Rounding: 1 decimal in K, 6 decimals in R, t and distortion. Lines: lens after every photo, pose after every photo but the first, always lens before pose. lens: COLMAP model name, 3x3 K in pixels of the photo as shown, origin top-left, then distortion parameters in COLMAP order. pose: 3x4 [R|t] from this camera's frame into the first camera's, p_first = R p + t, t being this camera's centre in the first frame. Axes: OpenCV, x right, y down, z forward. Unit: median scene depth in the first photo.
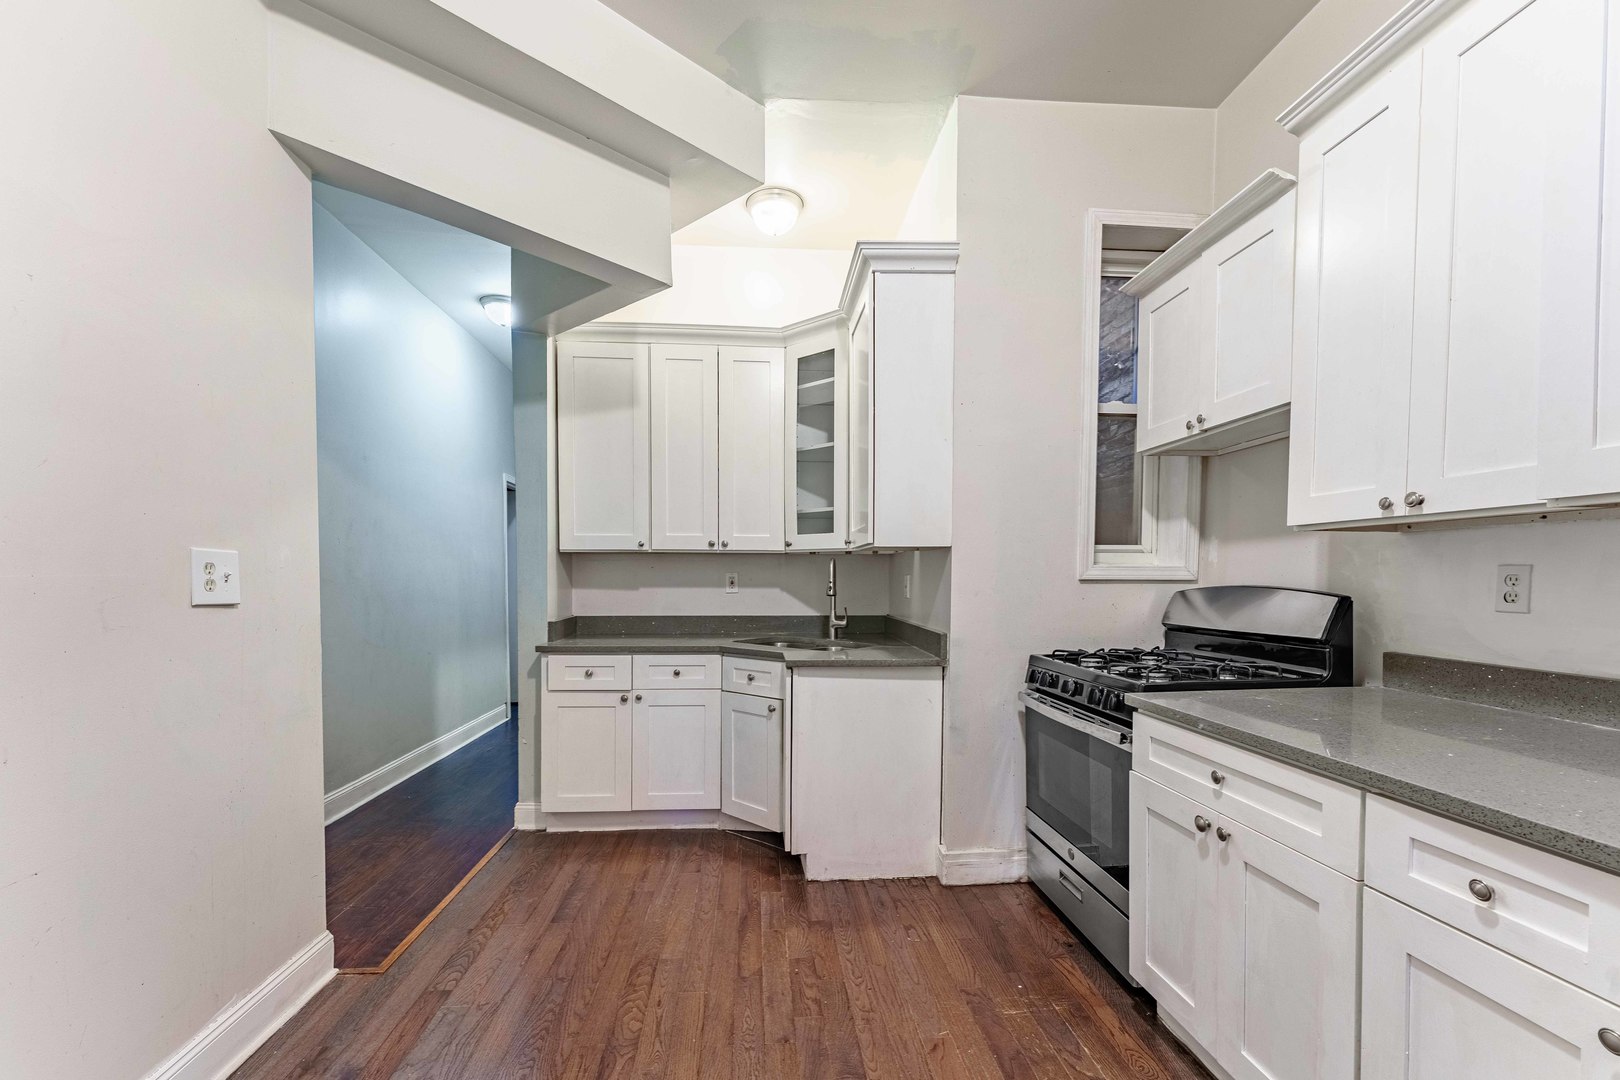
lens RADIAL K [[673.7, 0, 798.0], [0, 673.7, 592.1], [0, 0, 1]] dist [0.003228, -0.000530]
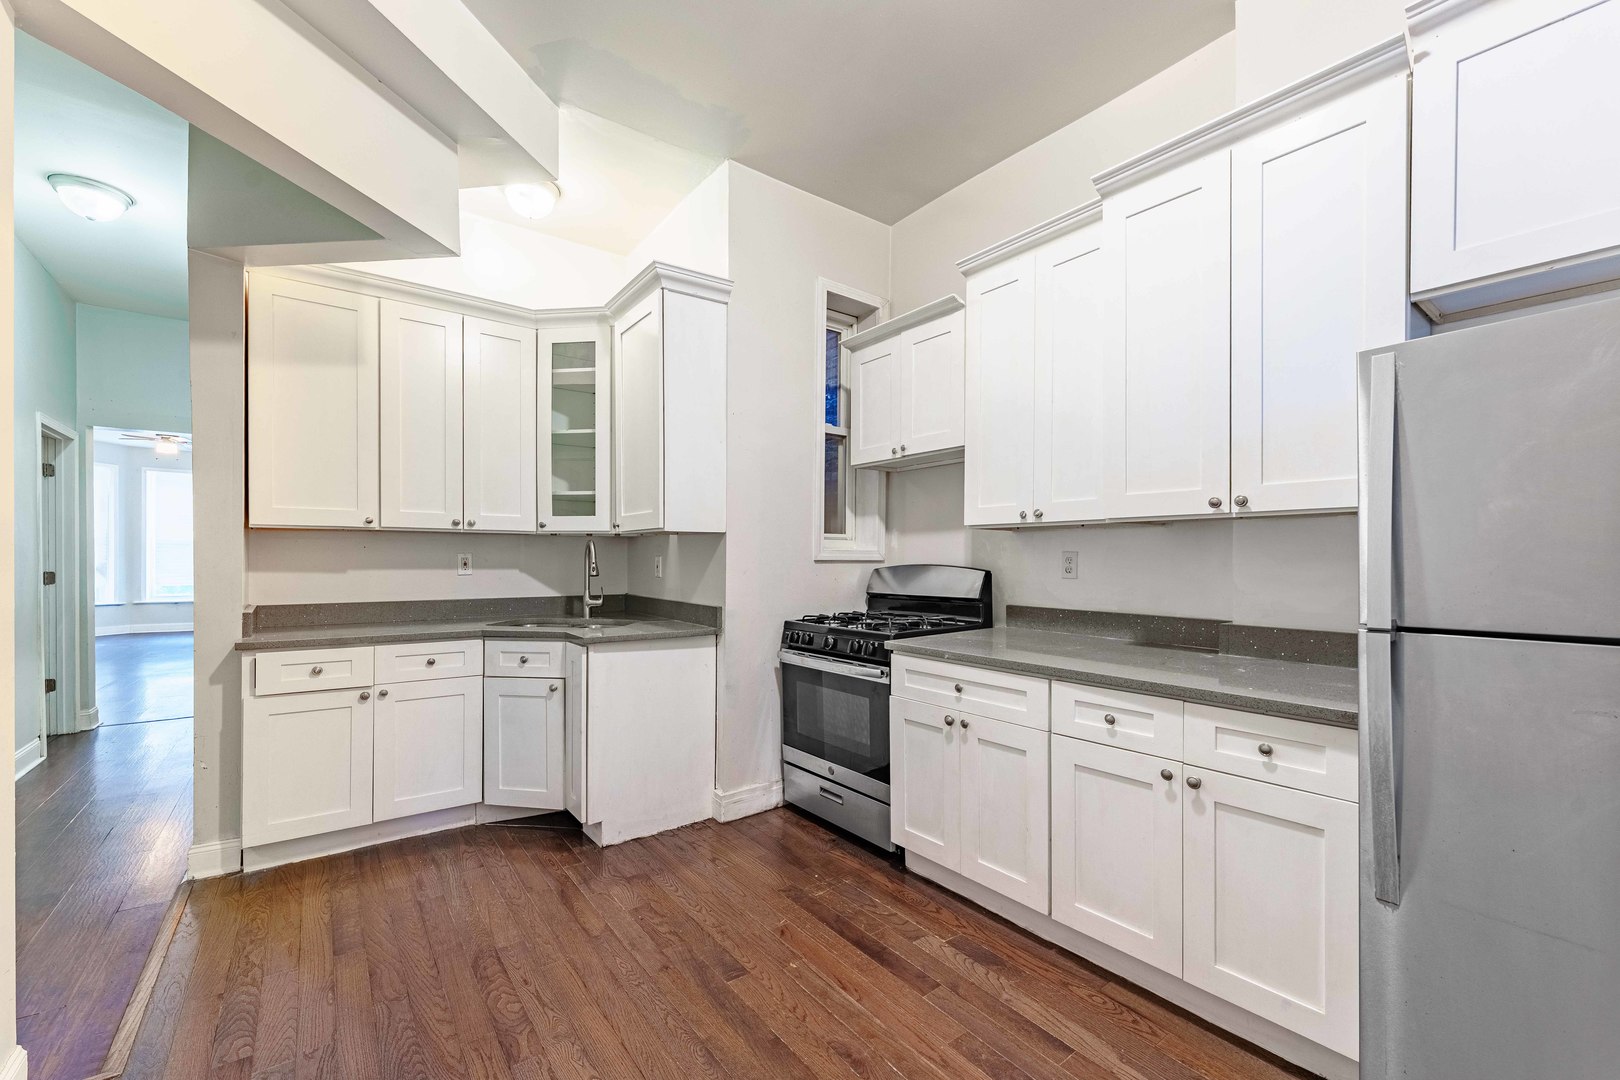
lens RADIAL K [[673.7, 0, 797.3], [0, 673.7, 554.7], [0, 0, 1]] dist [0.003228, -0.000530]
pose [[0.840017, 0.003554, 0.542548, -0.310170], [0.011139, 0.999655, -0.023795, 0.001021], [-0.542445, 0.026032, 0.839688, -0.060237]]
